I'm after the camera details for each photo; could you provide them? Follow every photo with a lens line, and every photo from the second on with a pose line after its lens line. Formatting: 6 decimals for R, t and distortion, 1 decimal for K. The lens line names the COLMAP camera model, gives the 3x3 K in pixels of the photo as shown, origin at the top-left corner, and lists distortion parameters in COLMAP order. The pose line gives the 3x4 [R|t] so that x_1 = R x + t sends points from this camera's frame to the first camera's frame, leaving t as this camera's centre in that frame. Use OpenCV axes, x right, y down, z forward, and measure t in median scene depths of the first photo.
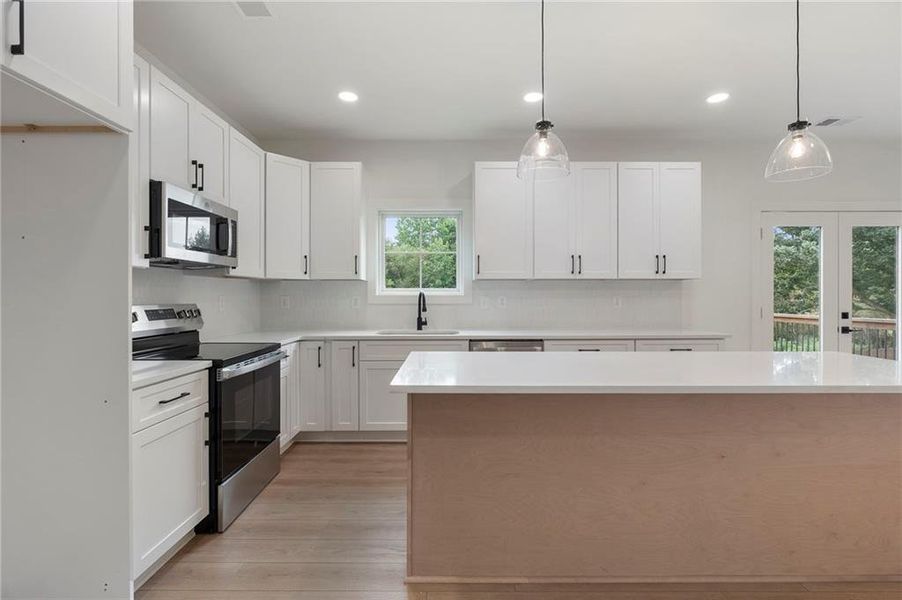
lens RADIAL K [[404.0, 0, 445.6], [0, 404.0, 302.2], [0, 0, 1]] dist [-0.019923, 0.002036]
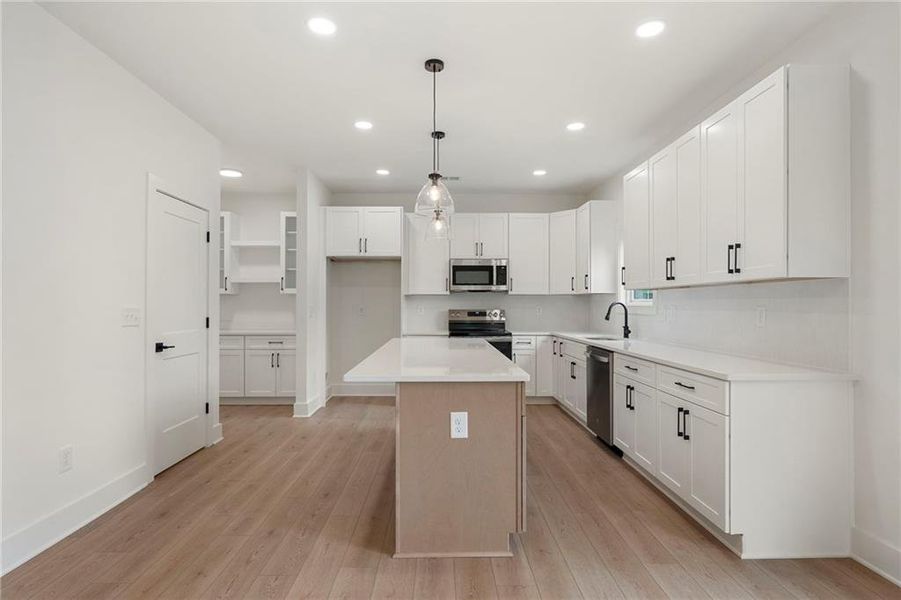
lens RADIAL K [[458.9, 0, 436.3], [0, 458.9, 298.6], [0, 0, 1]] dist [-0.011806, 0.002320]
pose [[0.011599, -0.011235, -0.999870, 1.289863], [-0.015819, 0.999810, -0.011418, -0.015075], [0.999808, 0.015950, 0.011419, 0.528921]]
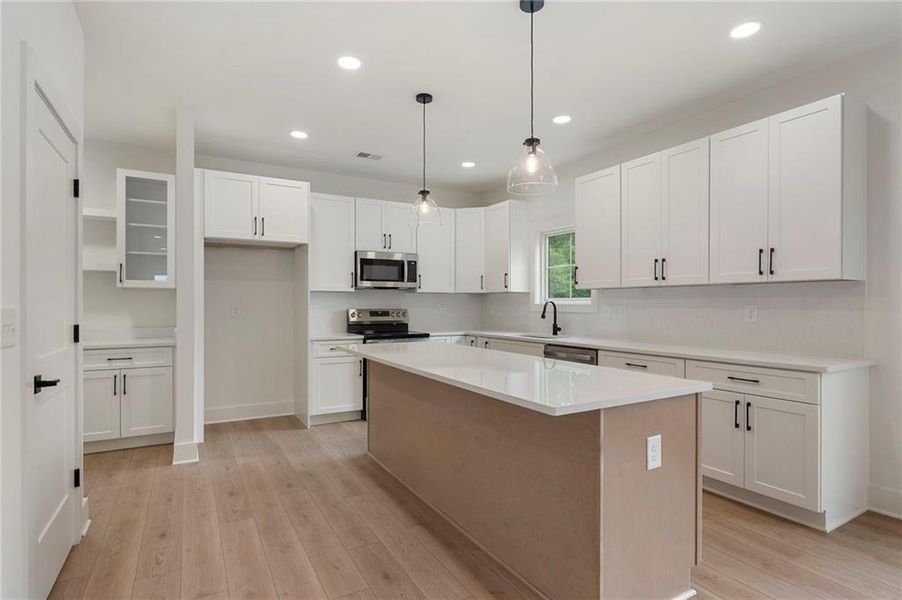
lens RADIAL K [[459.4, 0, 431.8], [0, 459.4, 301.4], [0, 0, 1]] dist [-0.011806, 0.002320]
pose [[0.481964, -0.002832, -0.876186, 0.982840], [-0.014280, 0.999837, -0.011086, -0.006303], [0.876075, 0.017855, 0.481845, 0.098241]]
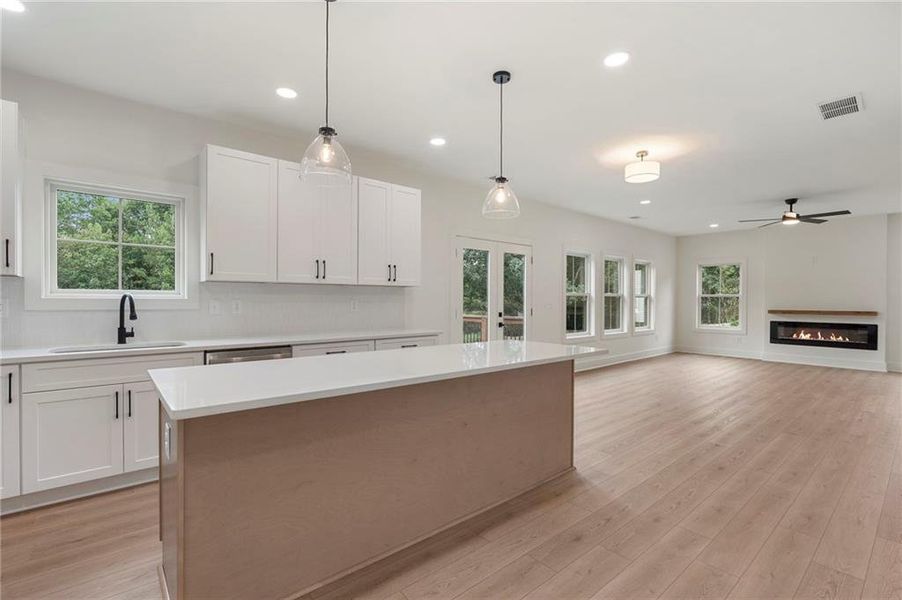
lens RADIAL K [[404.0, 0, 450.6], [0, 404.0, 309.3], [0, 0, 1]] dist [-0.019923, 0.002036]
pose [[0.760211, -0.009705, 0.649604, -0.090581], [0.005614, 0.999949, 0.008370, 0.000506], [-0.649652, -0.002716, 0.760227, 0.014371]]
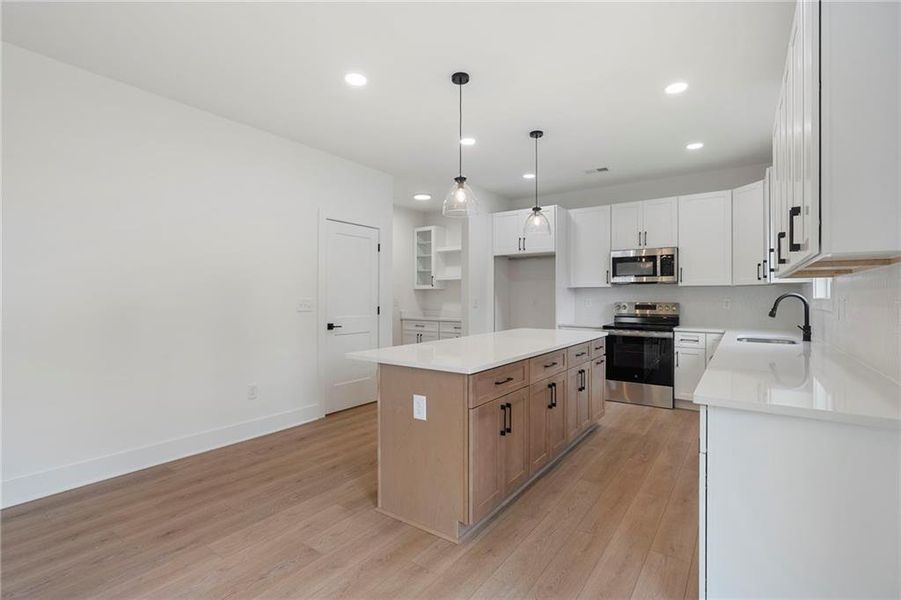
lens RADIAL K [[403.6, 0, 450.6], [0, 403.6, 291.4], [0, 0, 1]] dist [-0.019923, 0.002036]
pose [[-0.567685, -0.010077, -0.823184, 1.129227], [-0.012025, 0.999920, -0.003948, -0.021695], [0.823158, 0.007658, -0.567761, 0.959192]]
